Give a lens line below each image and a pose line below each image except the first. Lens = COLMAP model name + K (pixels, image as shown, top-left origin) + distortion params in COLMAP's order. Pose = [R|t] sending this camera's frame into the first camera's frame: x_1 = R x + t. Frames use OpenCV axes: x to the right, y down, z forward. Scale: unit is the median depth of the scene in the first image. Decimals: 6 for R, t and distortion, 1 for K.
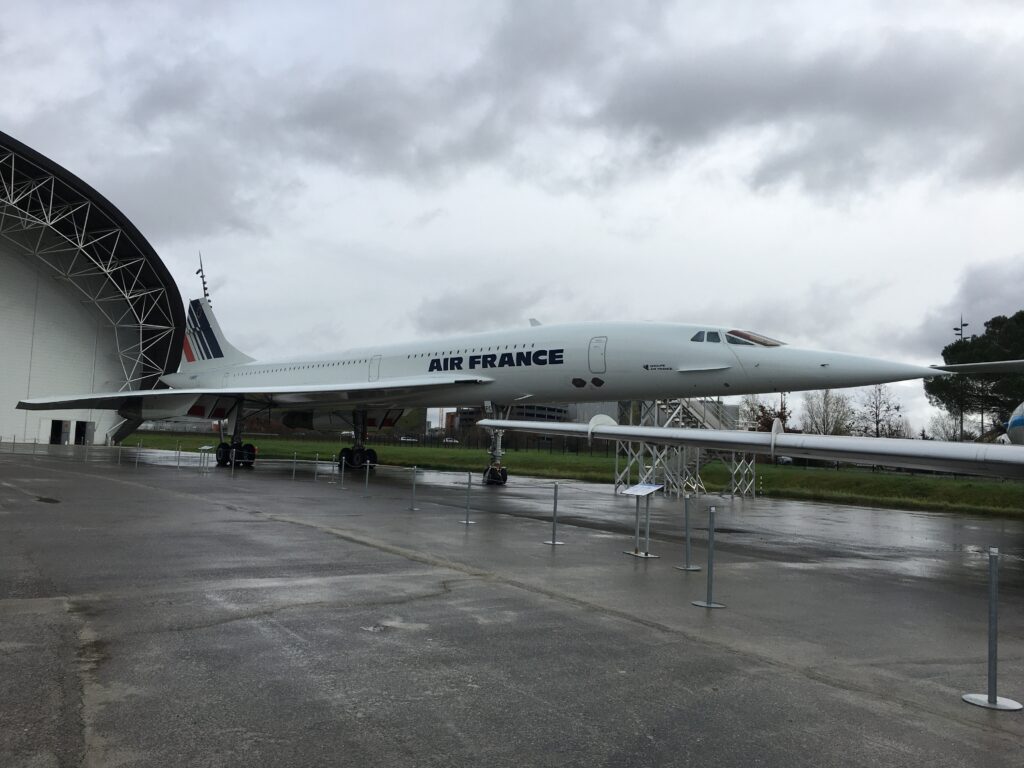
lens RADIAL K [[872.3, 0, 512.0], [0, 872.3, 384.0], [0, 0, 1]] dist [0.079639, -0.108193]
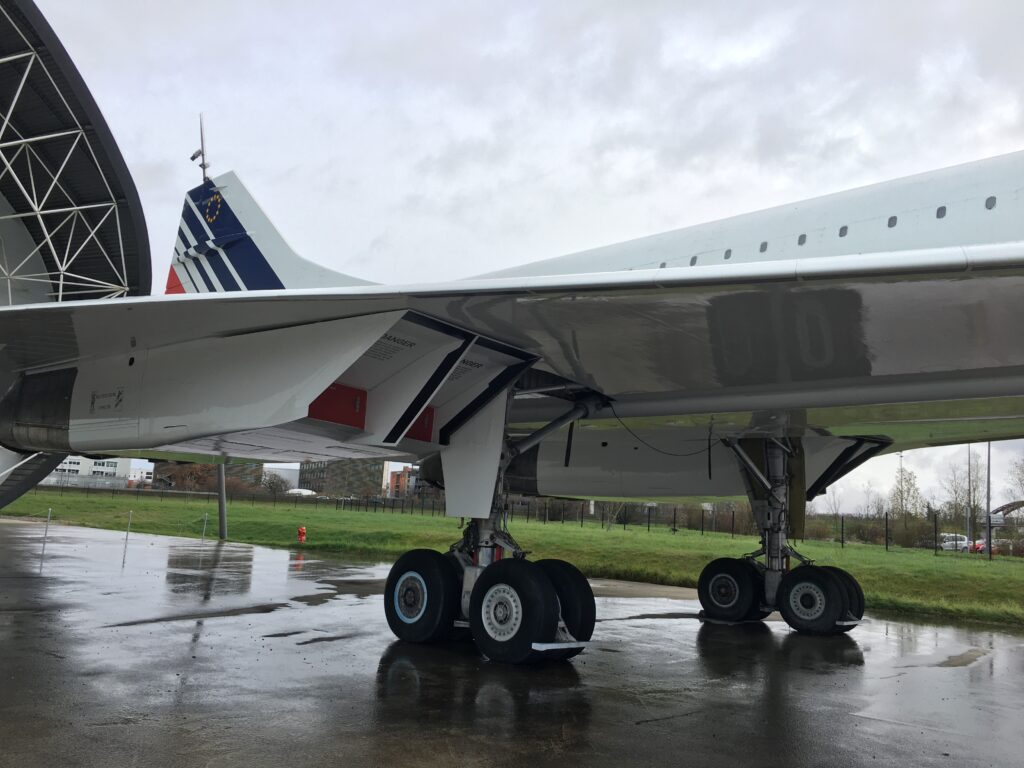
lens RADIAL K [[872.3, 0, 512.0], [0, 872.3, 384.0], [0, 0, 1]] dist [0.079639, -0.108193]
pose [[0.996291, 0.028583, 0.081161, -0.262503], [-0.022812, 0.997203, -0.071172, 0.031333], [-0.082969, 0.069056, 0.994157, 0.617055]]
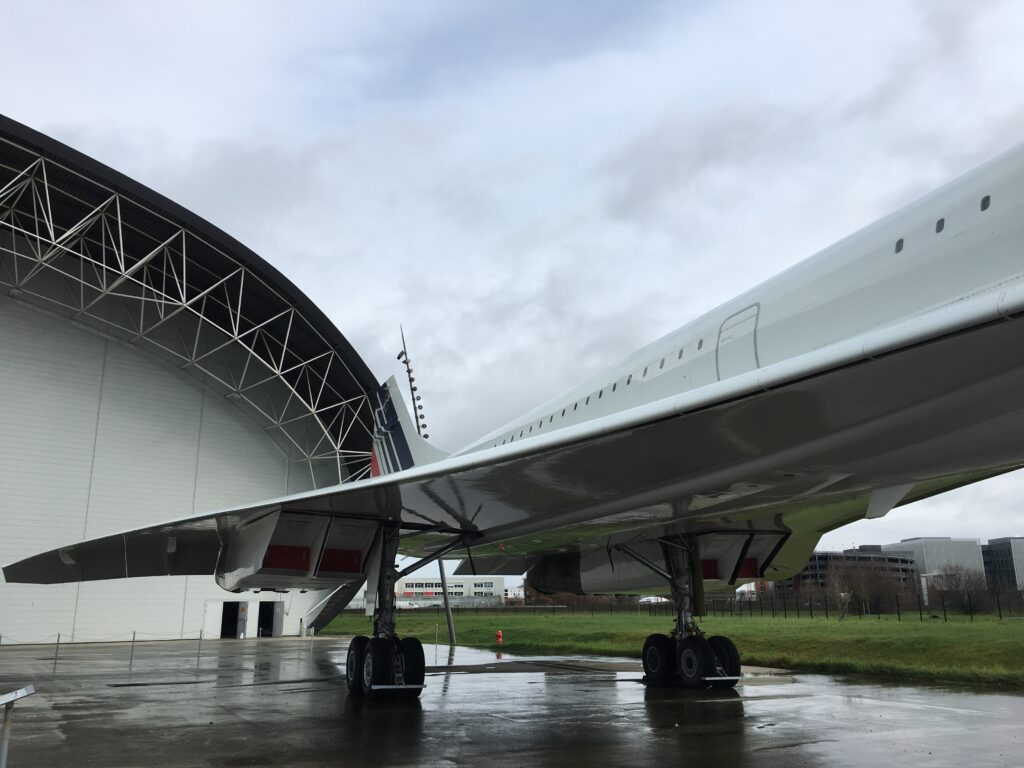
lens RADIAL K [[872.3, 0, 512.0], [0, 872.3, 384.0], [0, 0, 1]] dist [0.079639, -0.108193]
pose [[0.944931, -0.125385, -0.302298, -0.101323], [0.067389, 0.978448, -0.195186, 0.029891], [0.320256, 0.164066, 0.933016, 0.507453]]
